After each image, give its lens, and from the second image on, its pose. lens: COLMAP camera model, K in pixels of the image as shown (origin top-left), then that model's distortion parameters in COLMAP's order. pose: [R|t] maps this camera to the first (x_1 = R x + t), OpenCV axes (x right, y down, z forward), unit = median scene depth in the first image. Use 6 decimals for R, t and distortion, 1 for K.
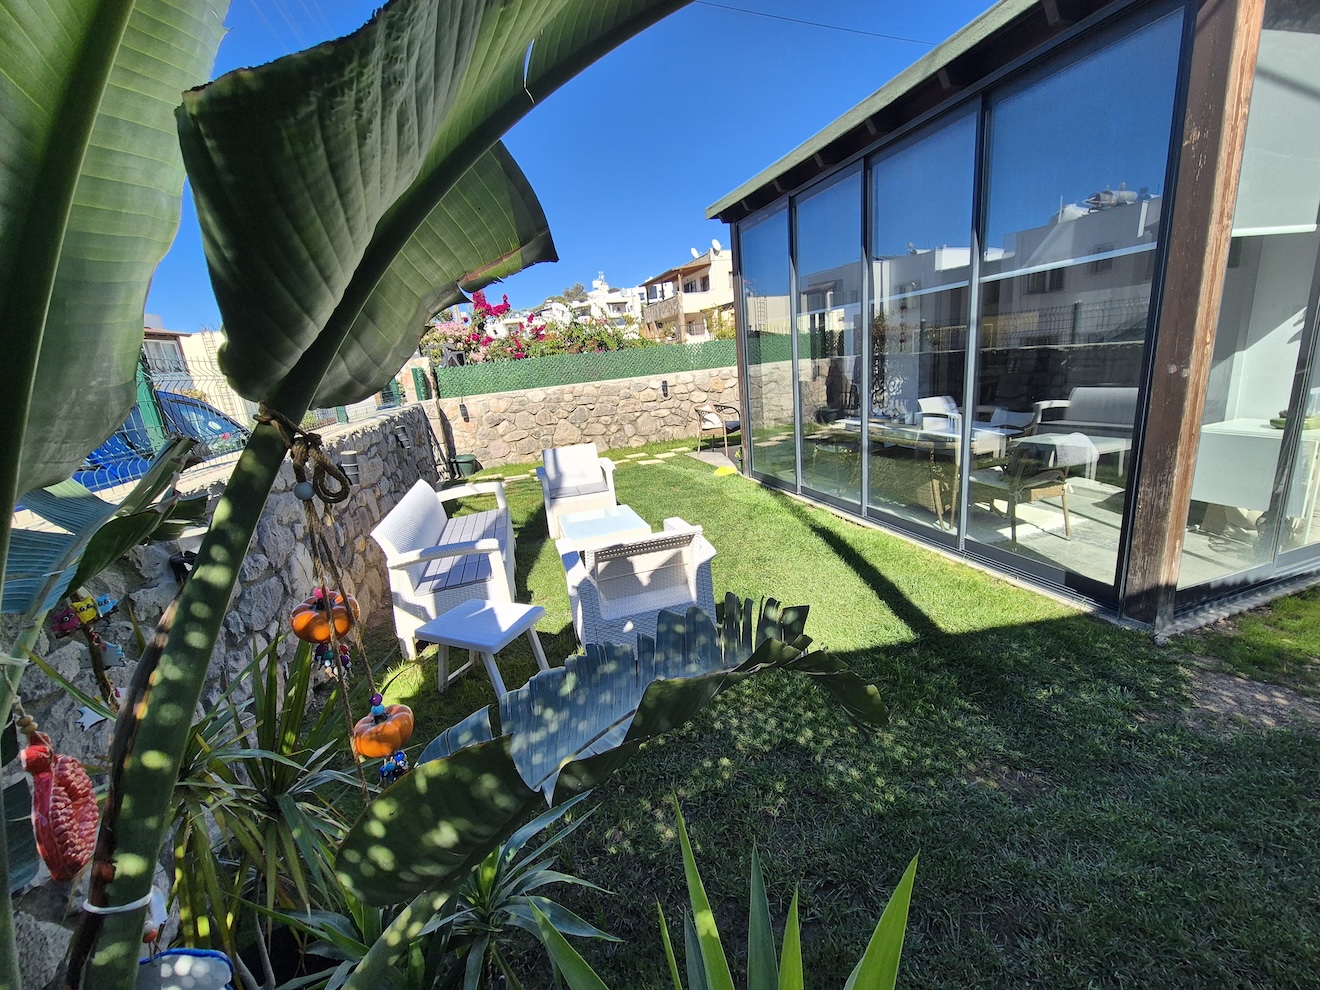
lens RADIAL K [[543.1, 0, 658.9], [0, 543.1, 494.8], [0, 0, 1]] dist [-0.004018, 0.002240]
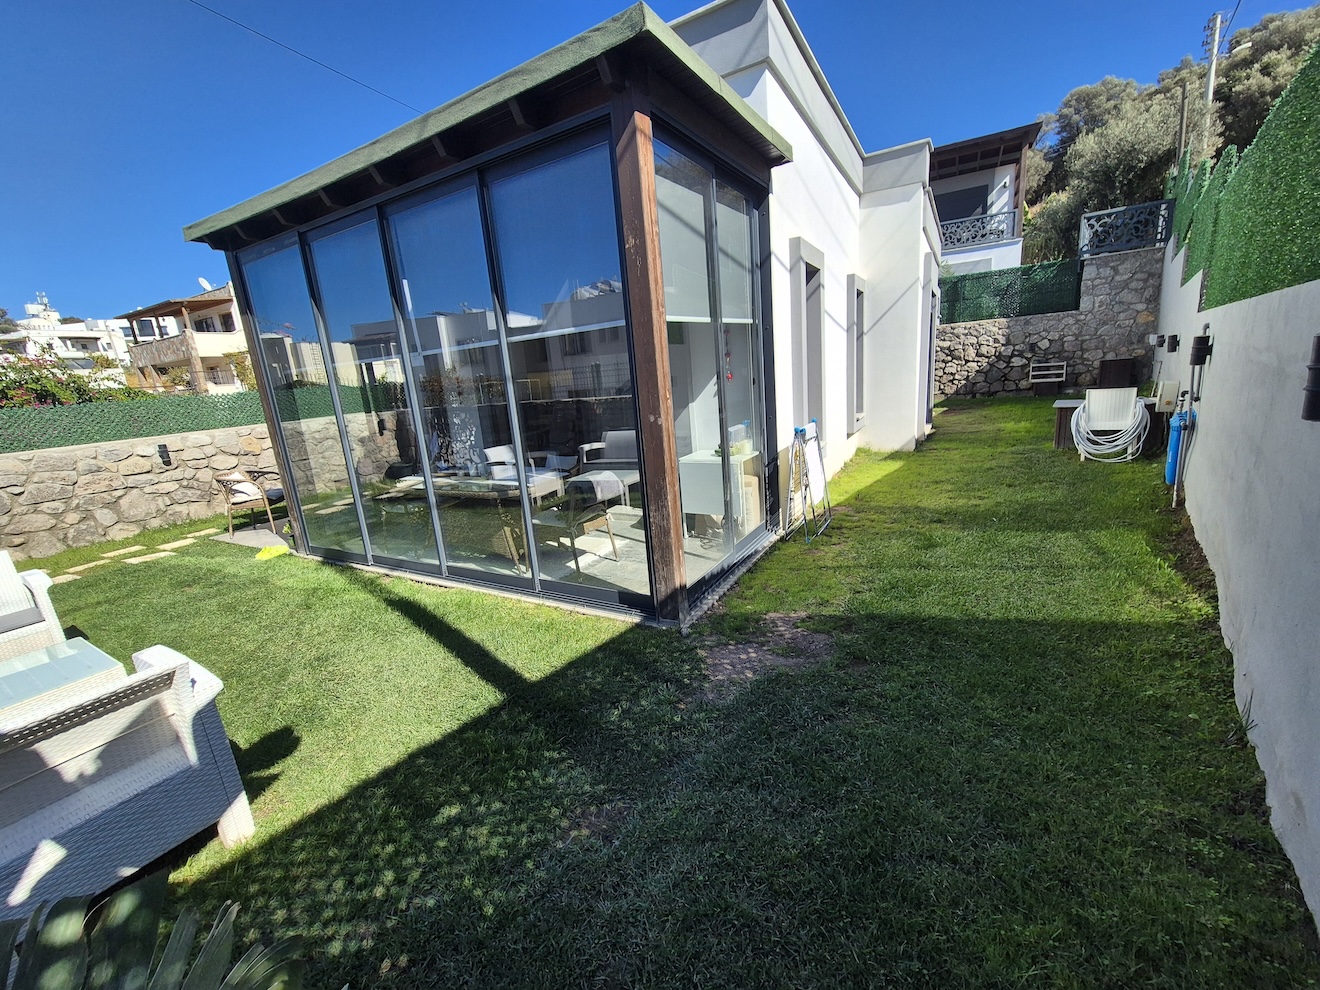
lens RADIAL K [[543.1, 0, 655.7], [0, 543.1, 494.0], [0, 0, 1]] dist [-0.004018, 0.002240]
pose [[0.749240, -0.118695, 0.651575, 0.066658], [0.176578, 0.983999, -0.023794, -0.016864], [-0.638325, 0.132882, 0.758211, 0.035906]]
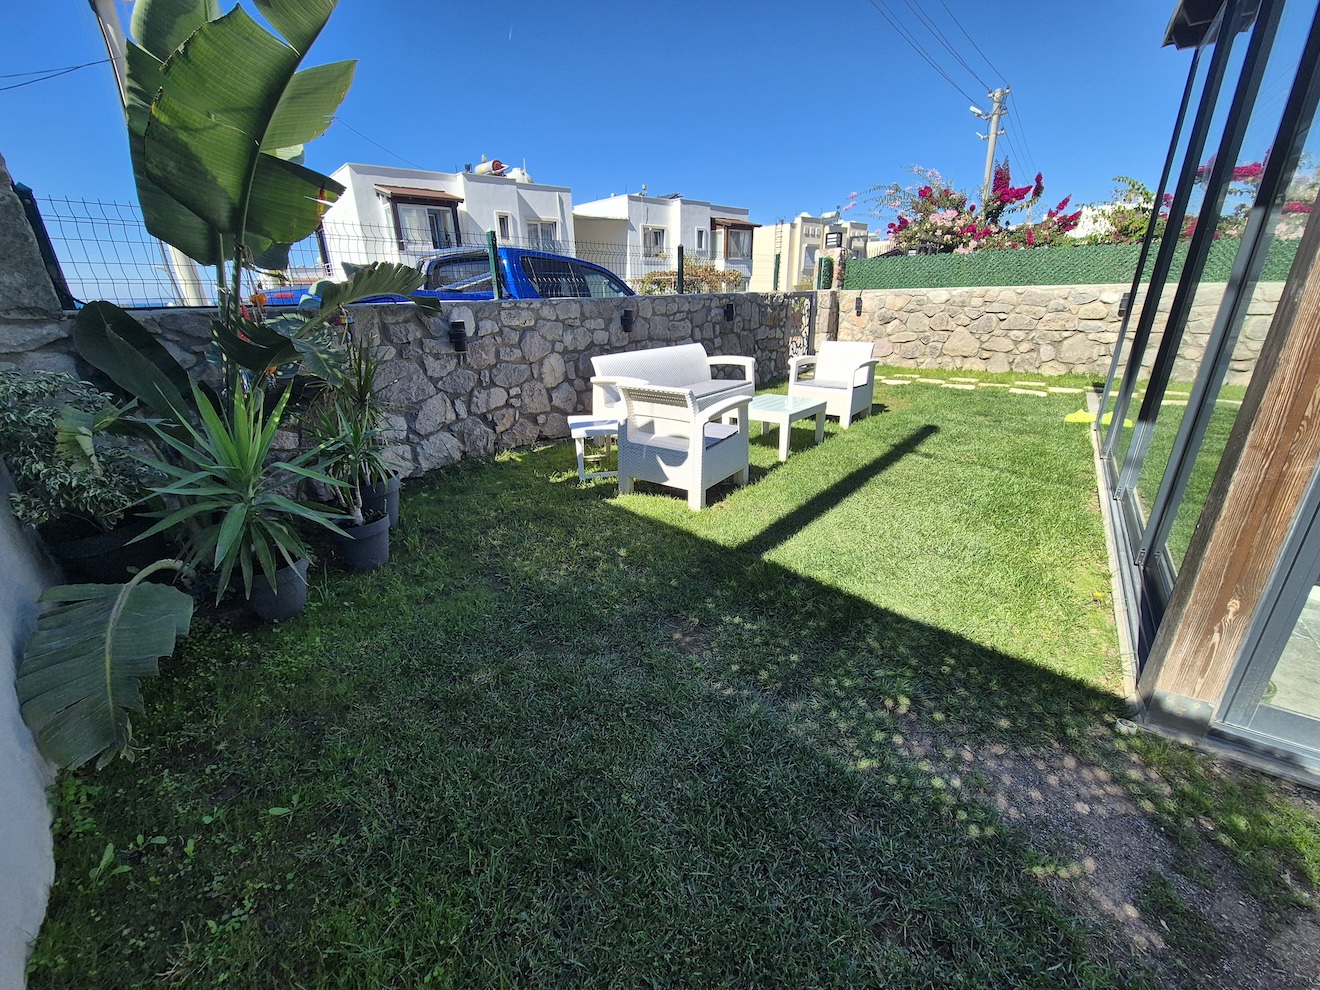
lens RADIAL K [[543.1, 0, 657.5], [0, 543.1, 498.1], [0, 0, 1]] dist [-0.004018, 0.002240]
pose [[0.587207, 0.364079, -0.722934, 0.708910], [-0.229210, 0.931368, 0.282872, -0.036435], [0.776306, -0.000401, 0.630357, 0.120384]]
